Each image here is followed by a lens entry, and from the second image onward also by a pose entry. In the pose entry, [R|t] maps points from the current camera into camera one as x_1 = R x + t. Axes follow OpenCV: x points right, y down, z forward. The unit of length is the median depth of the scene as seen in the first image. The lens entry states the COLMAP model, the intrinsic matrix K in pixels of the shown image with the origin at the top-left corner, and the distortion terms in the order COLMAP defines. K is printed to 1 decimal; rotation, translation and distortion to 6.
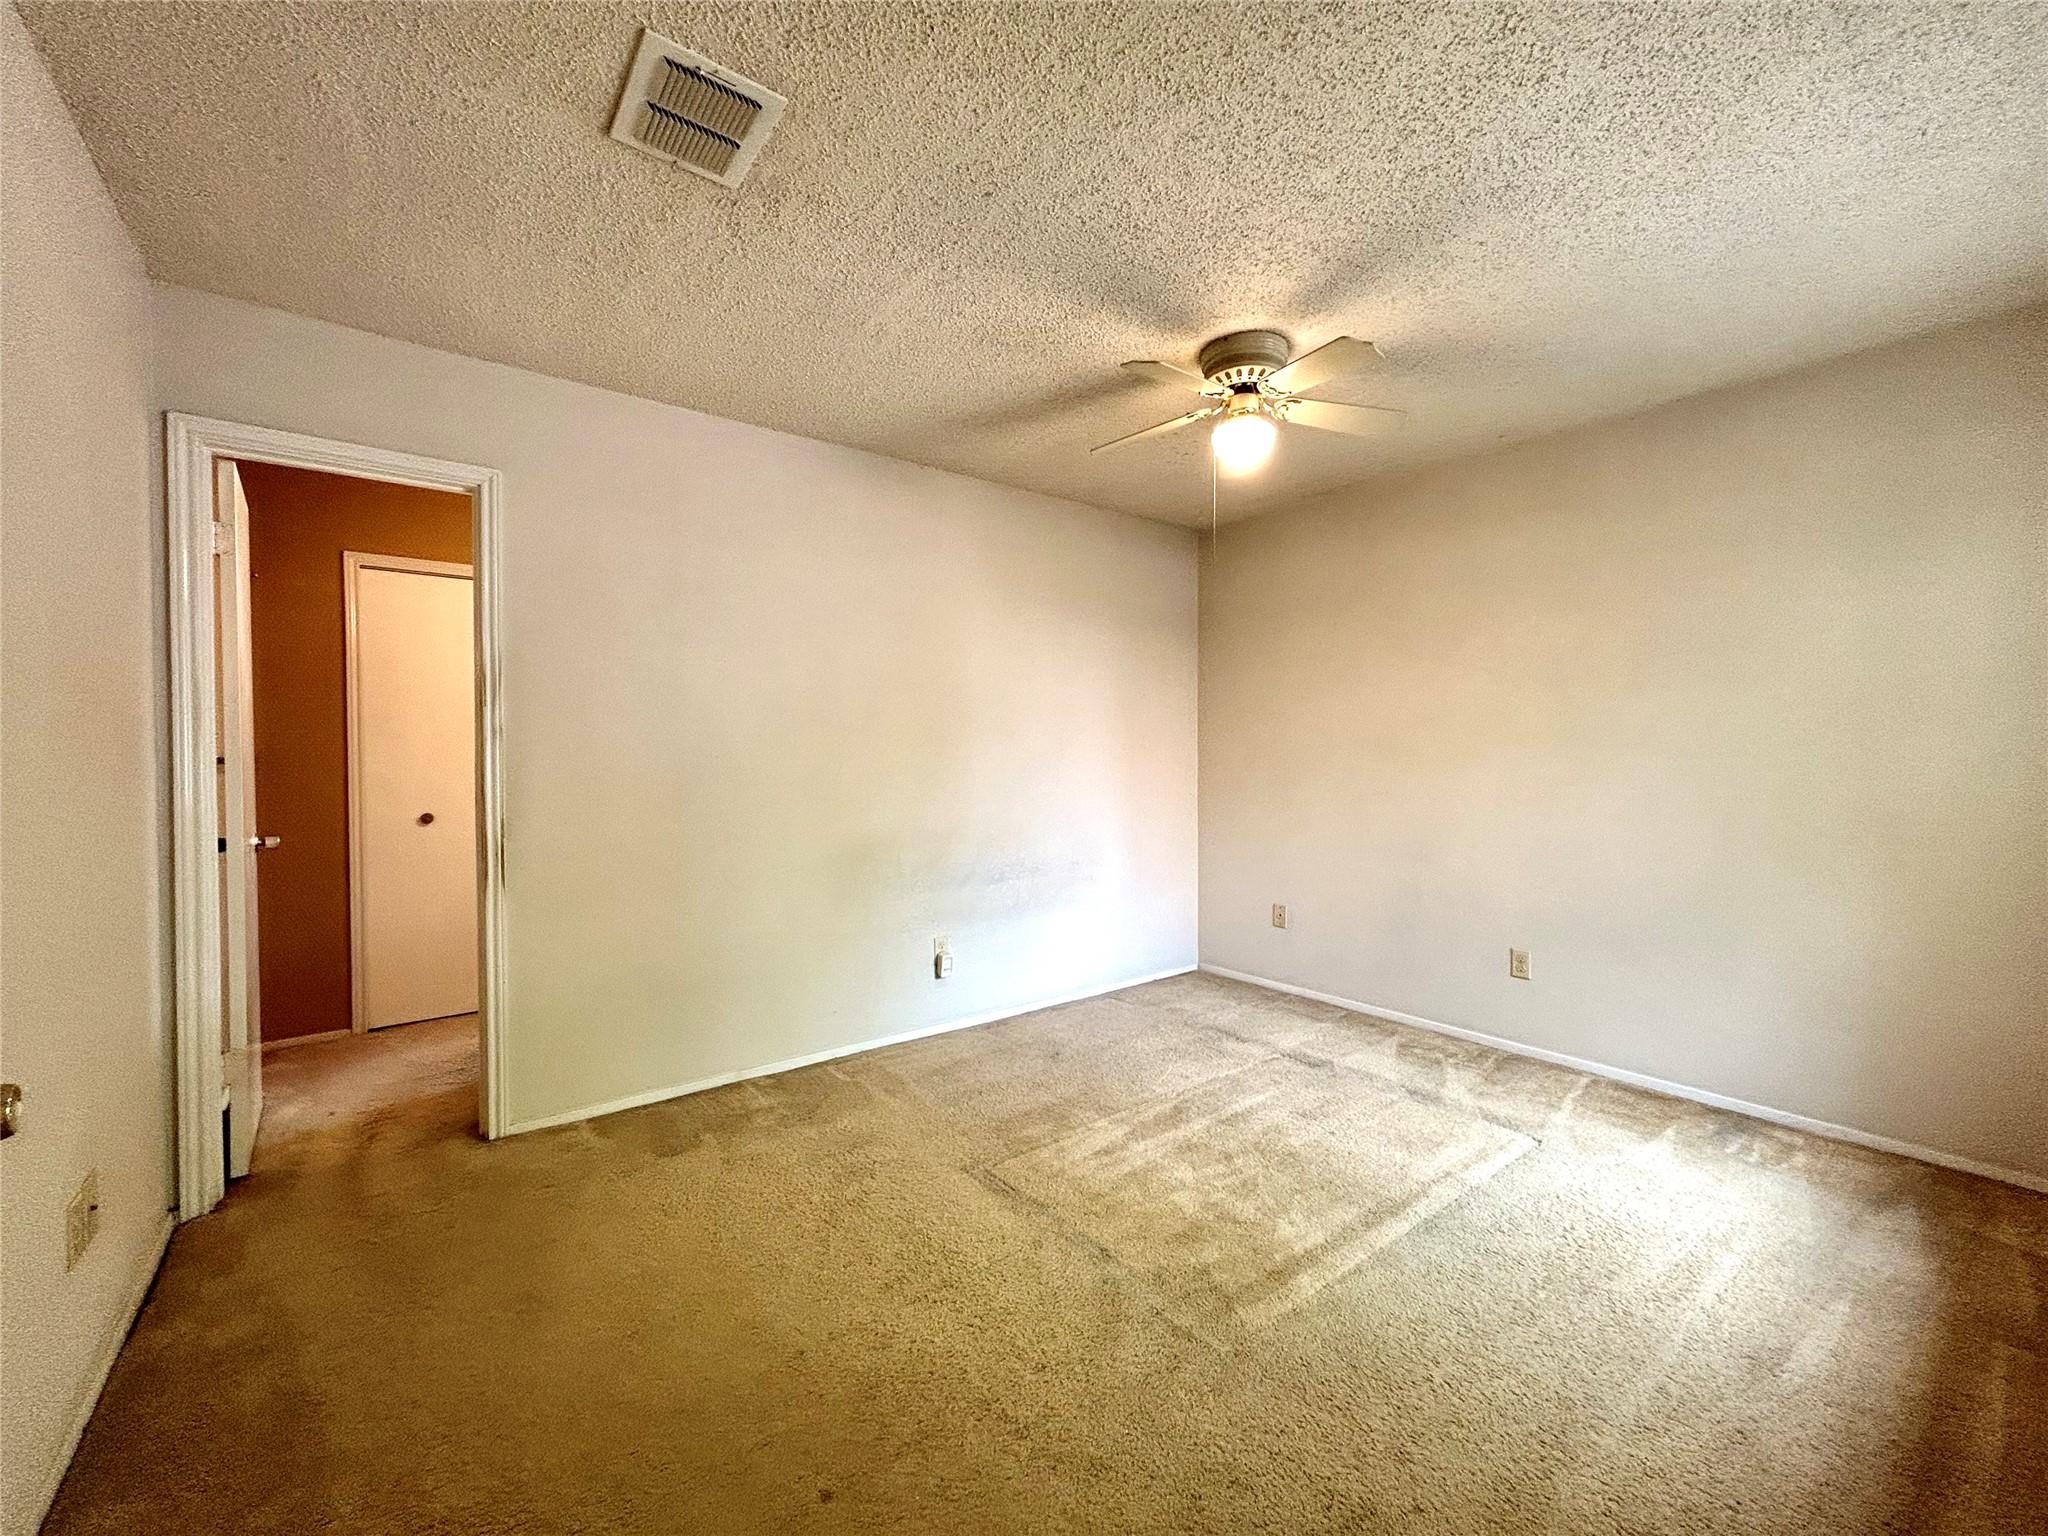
lens RADIAL K [[829.5, 0, 1027.8], [0, 829.5, 758.0], [0, 0, 1]] dist [-0.001315, 0.001841]
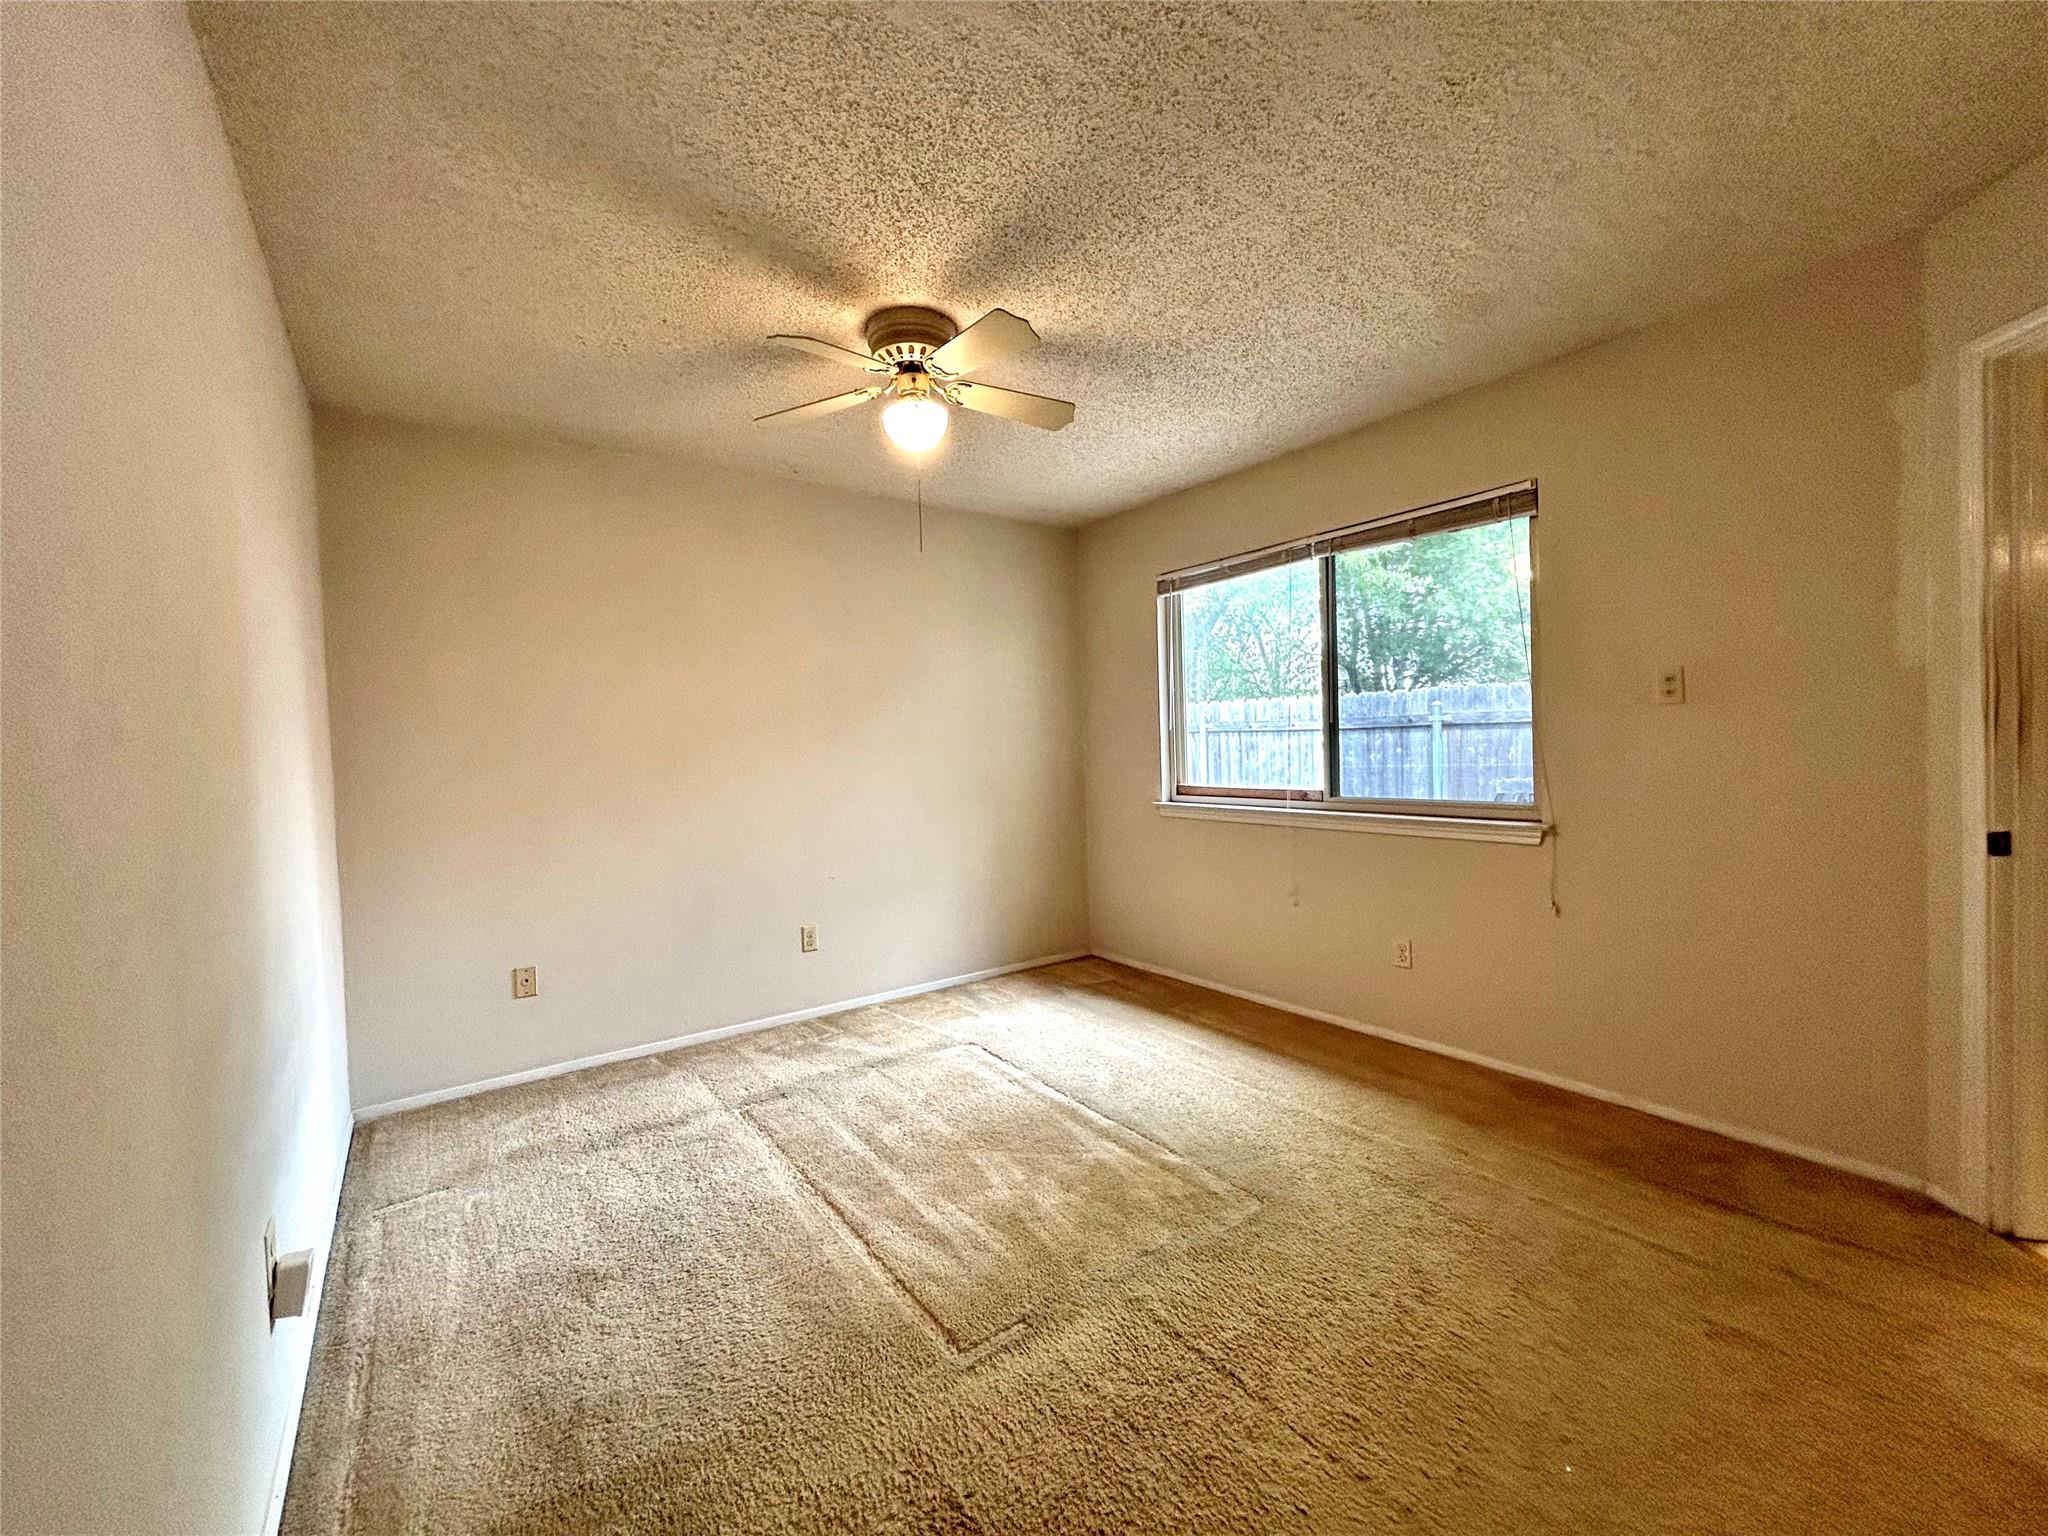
lens RADIAL K [[829.5, 0, 1012.8], [0, 829.5, 755.8], [0, 0, 1]] dist [-0.001315, 0.001841]
pose [[0.047643, -0.010953, 0.998804, -0.590032], [0.042942, 0.999038, 0.008907, -0.000995], [-0.997941, 0.042467, 0.048068, 0.731283]]
